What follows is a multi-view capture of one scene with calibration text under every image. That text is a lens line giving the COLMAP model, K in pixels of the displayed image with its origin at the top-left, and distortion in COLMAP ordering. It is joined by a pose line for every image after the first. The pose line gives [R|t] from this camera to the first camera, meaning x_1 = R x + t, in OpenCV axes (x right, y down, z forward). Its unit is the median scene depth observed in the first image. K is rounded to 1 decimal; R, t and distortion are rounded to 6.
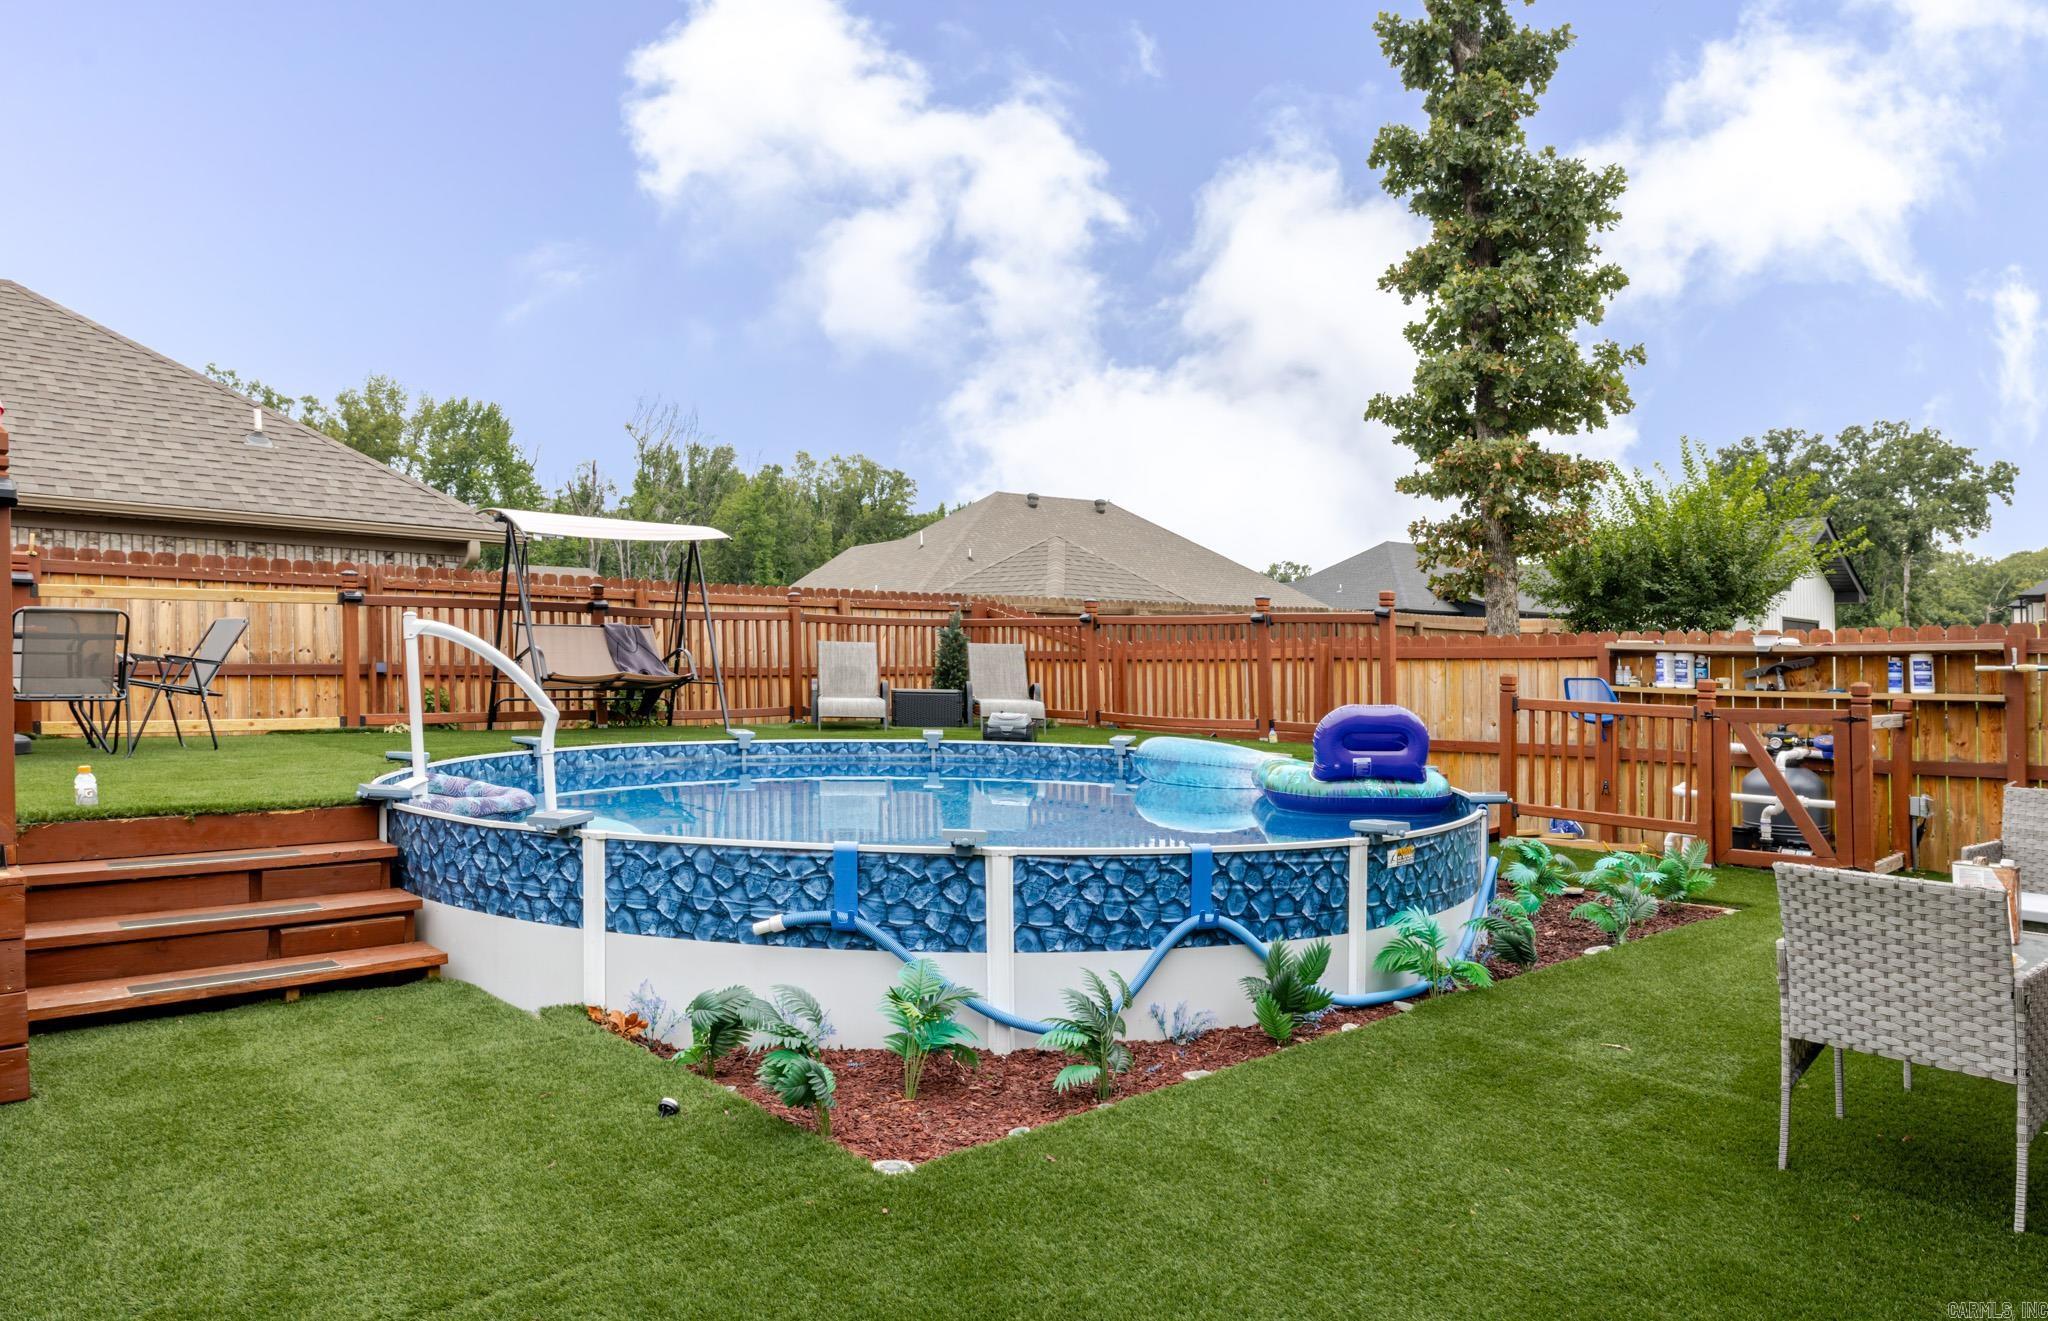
lens RADIAL K [[1319.2, 0, 1034.8], [0, 1319.2, 567.5], [0, 0, 1]] dist [0.004120, -0.000093]
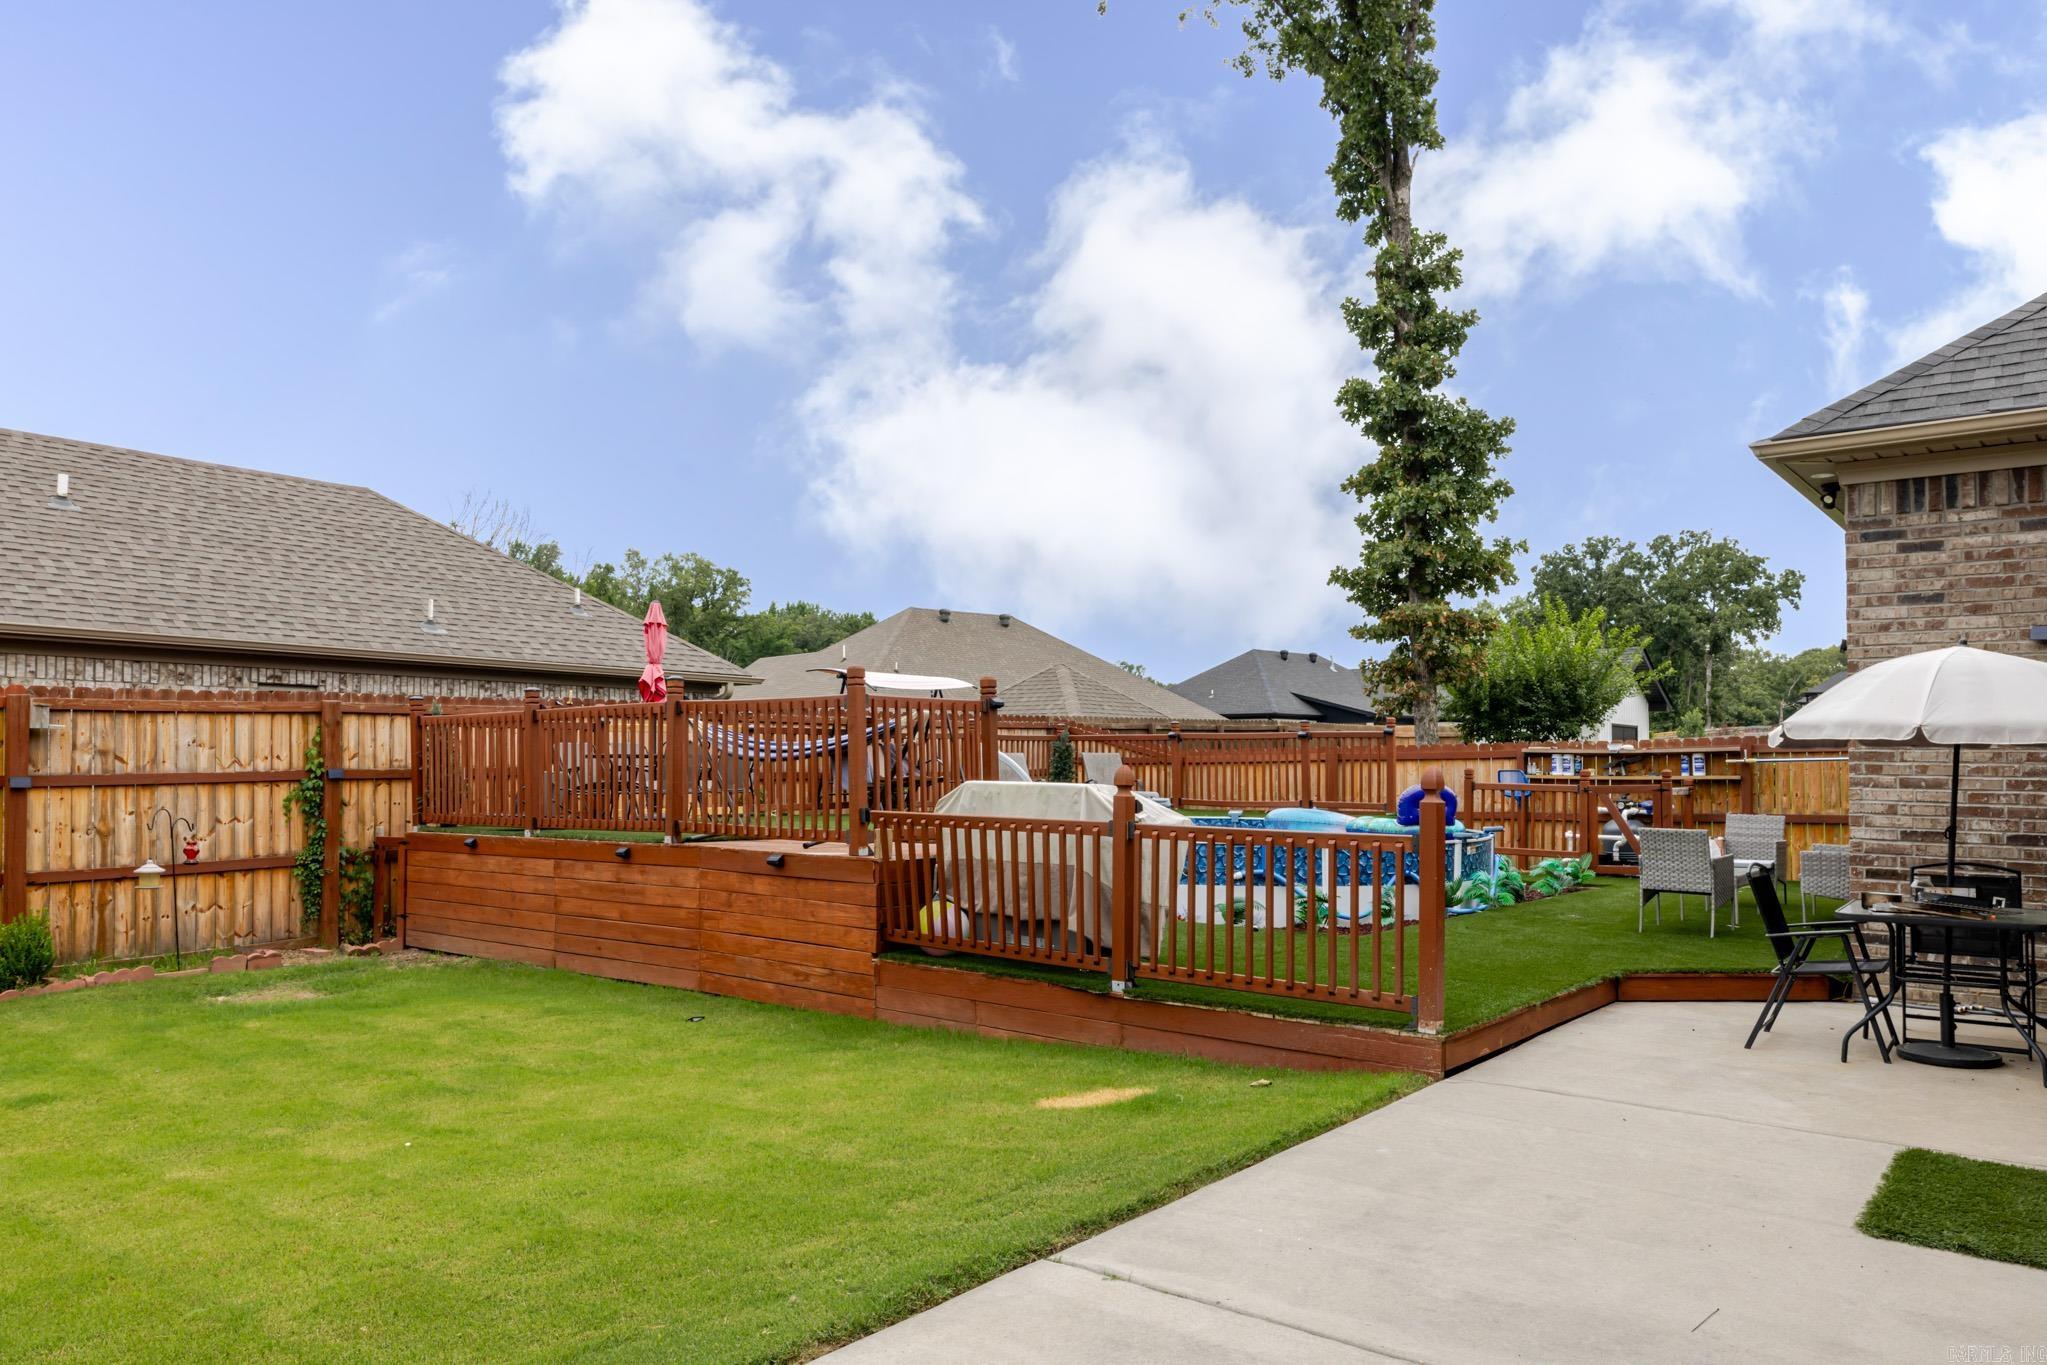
lens RADIAL K [[1392.4, 0, 1023.5], [0, 1392.4, 682.5], [0, 0, 1]] dist [0.000971, -0.003650]
pose [[0.992226, -0.005610, 0.124319, -0.240144], [0.004187, 0.999923, 0.011705, -0.029049], [-0.124375, -0.011094, 0.992173, -0.386588]]
